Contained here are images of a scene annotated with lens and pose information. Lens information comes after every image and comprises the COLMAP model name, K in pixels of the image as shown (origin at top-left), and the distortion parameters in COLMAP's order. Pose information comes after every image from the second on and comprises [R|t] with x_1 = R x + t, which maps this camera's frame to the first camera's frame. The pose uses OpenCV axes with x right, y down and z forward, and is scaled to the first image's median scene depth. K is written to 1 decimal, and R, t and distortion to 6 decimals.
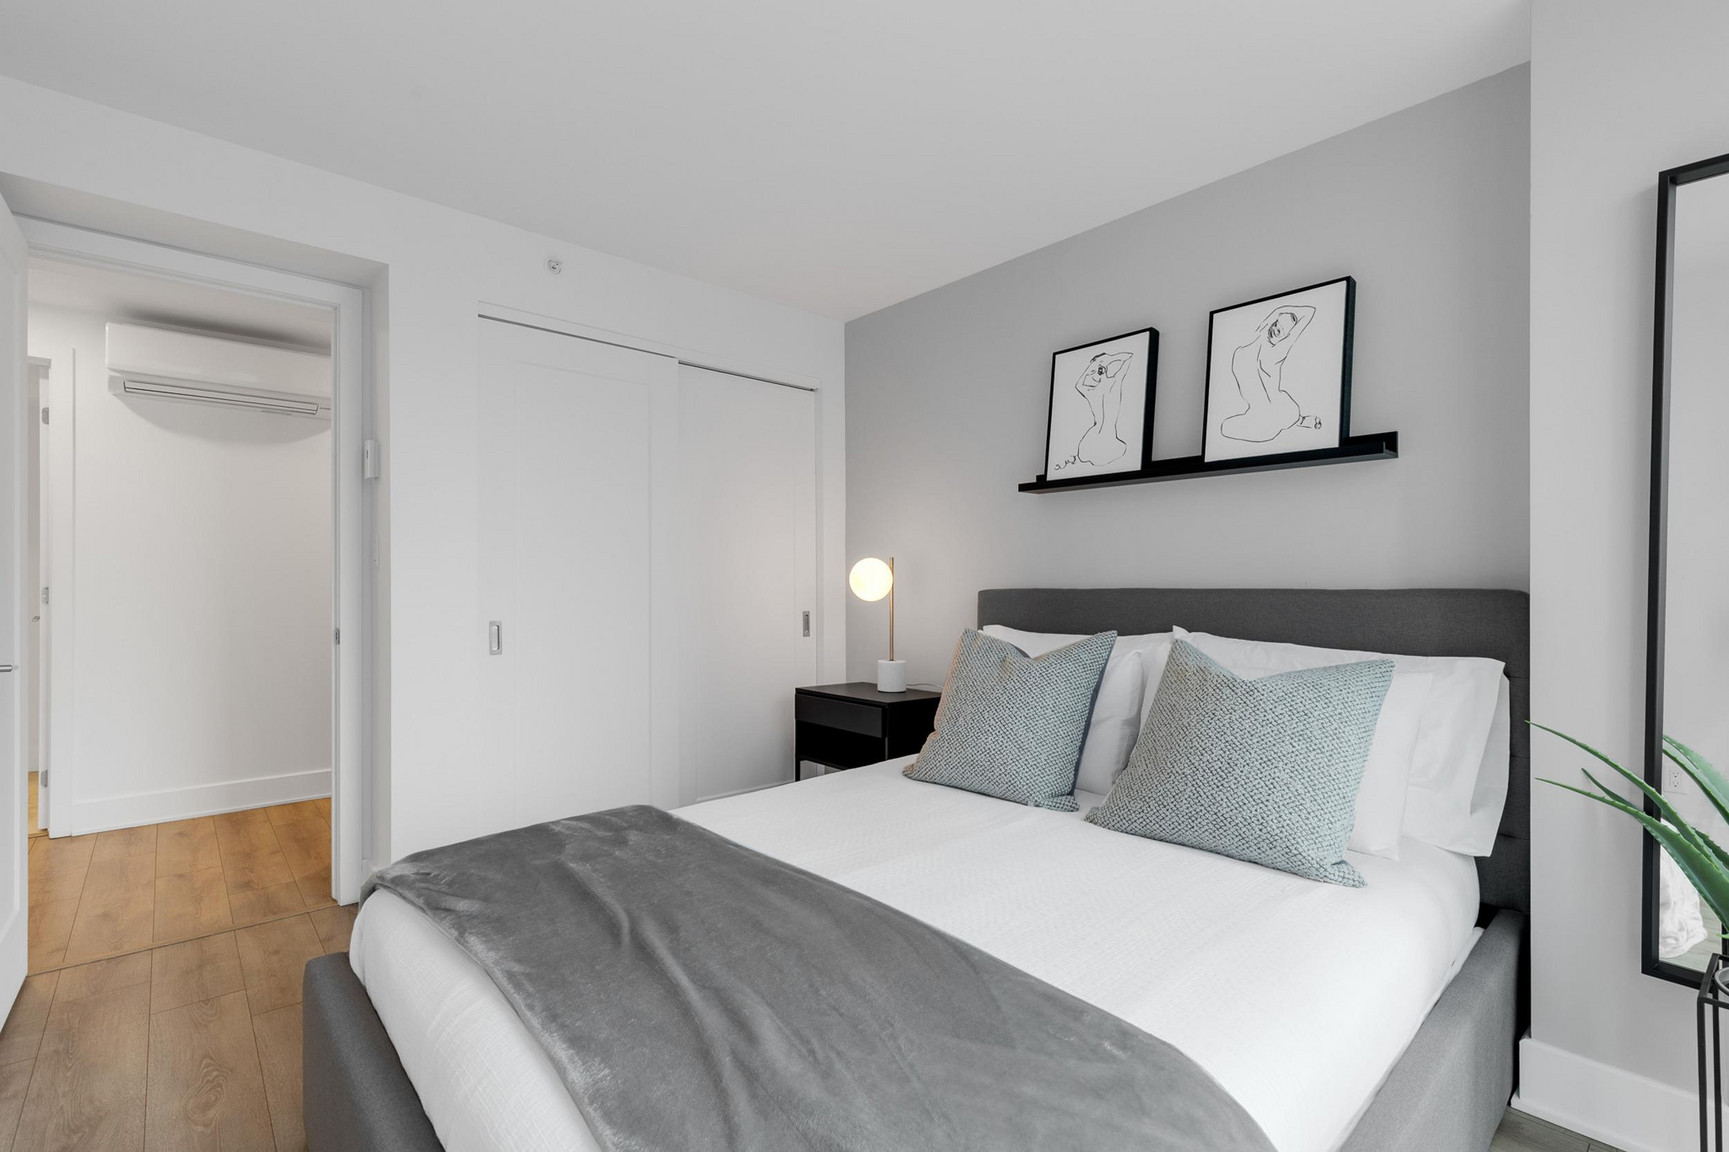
lens RADIAL K [[787.0, 0, 865.0], [0, 787.0, 581.9], [0, 0, 1]] dist [0.005203, 0.000506]
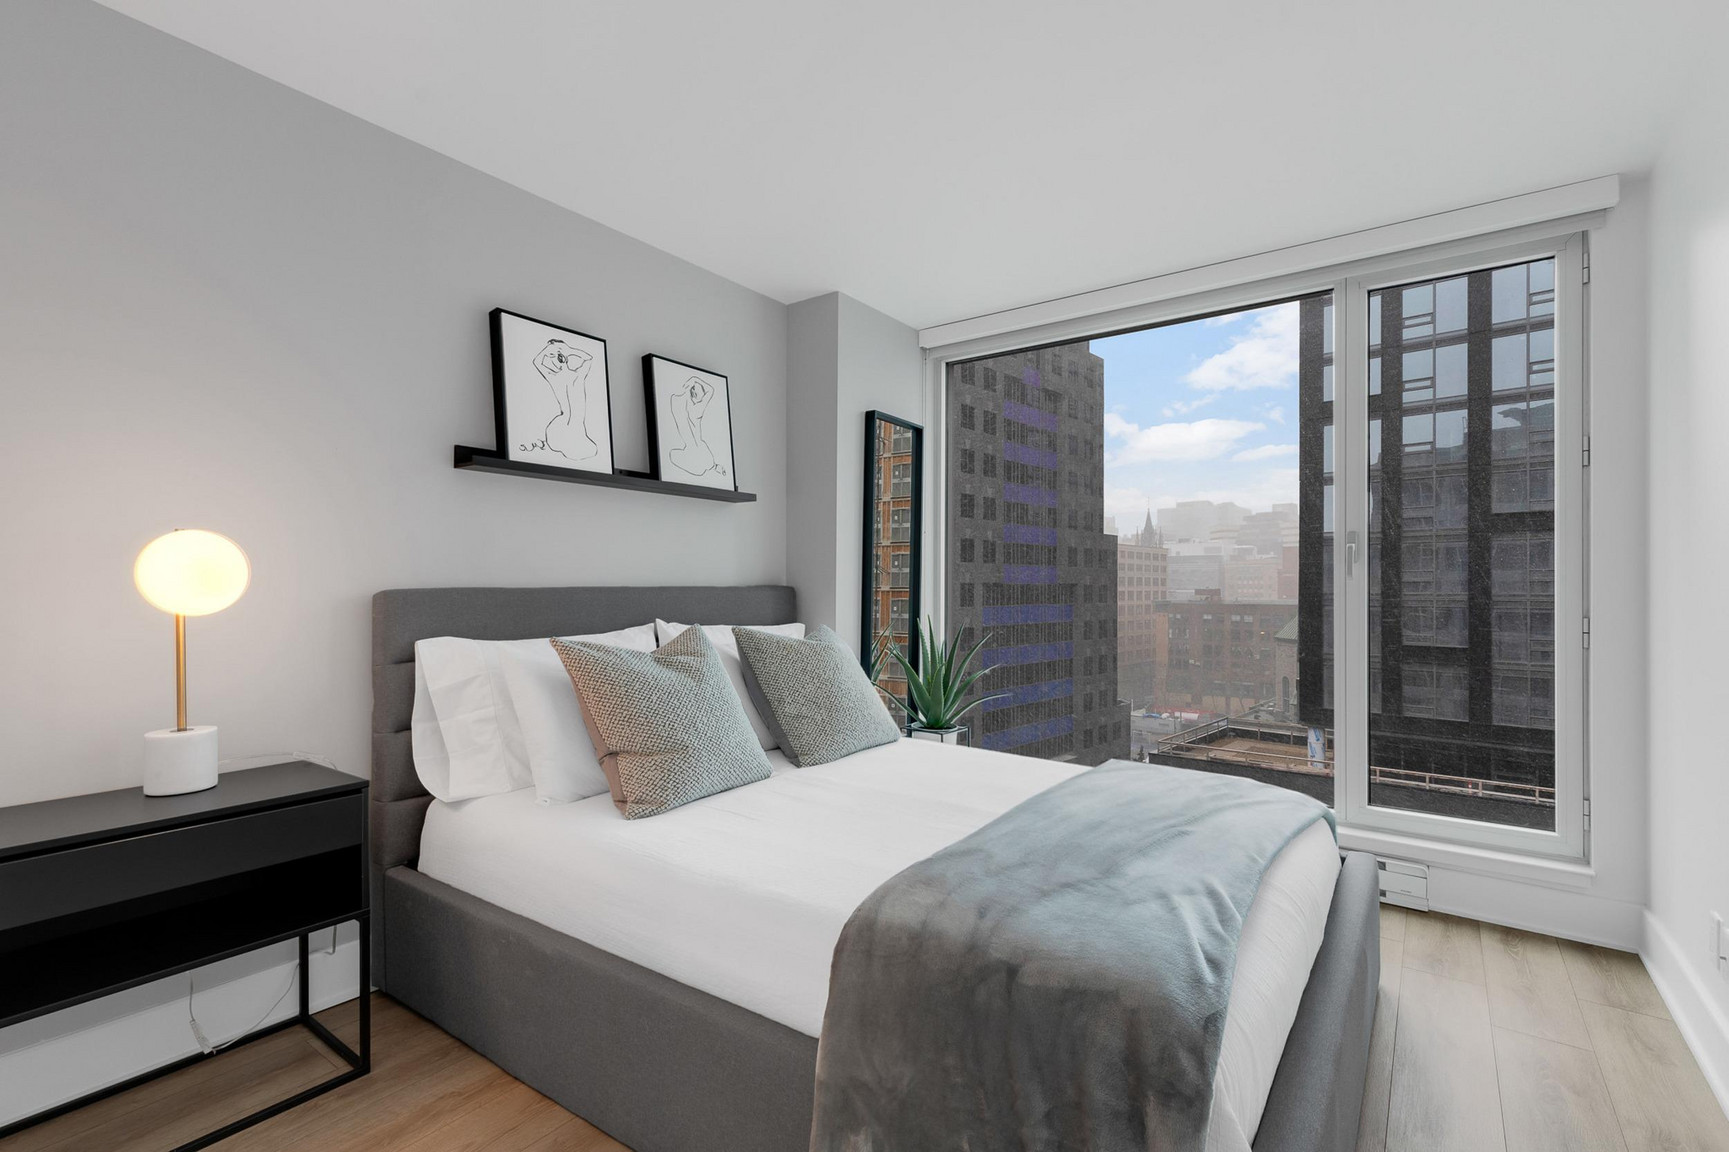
lens RADIAL K [[787.0, 0, 861.6], [0, 787.0, 579.1], [0, 0, 1]] dist [0.005203, 0.000506]
pose [[-0.218748, 0.004078, 0.975773, -0.736040], [-0.005428, 0.999971, -0.005396, 0.002342], [-0.975766, -0.006477, -0.218719, 0.883632]]
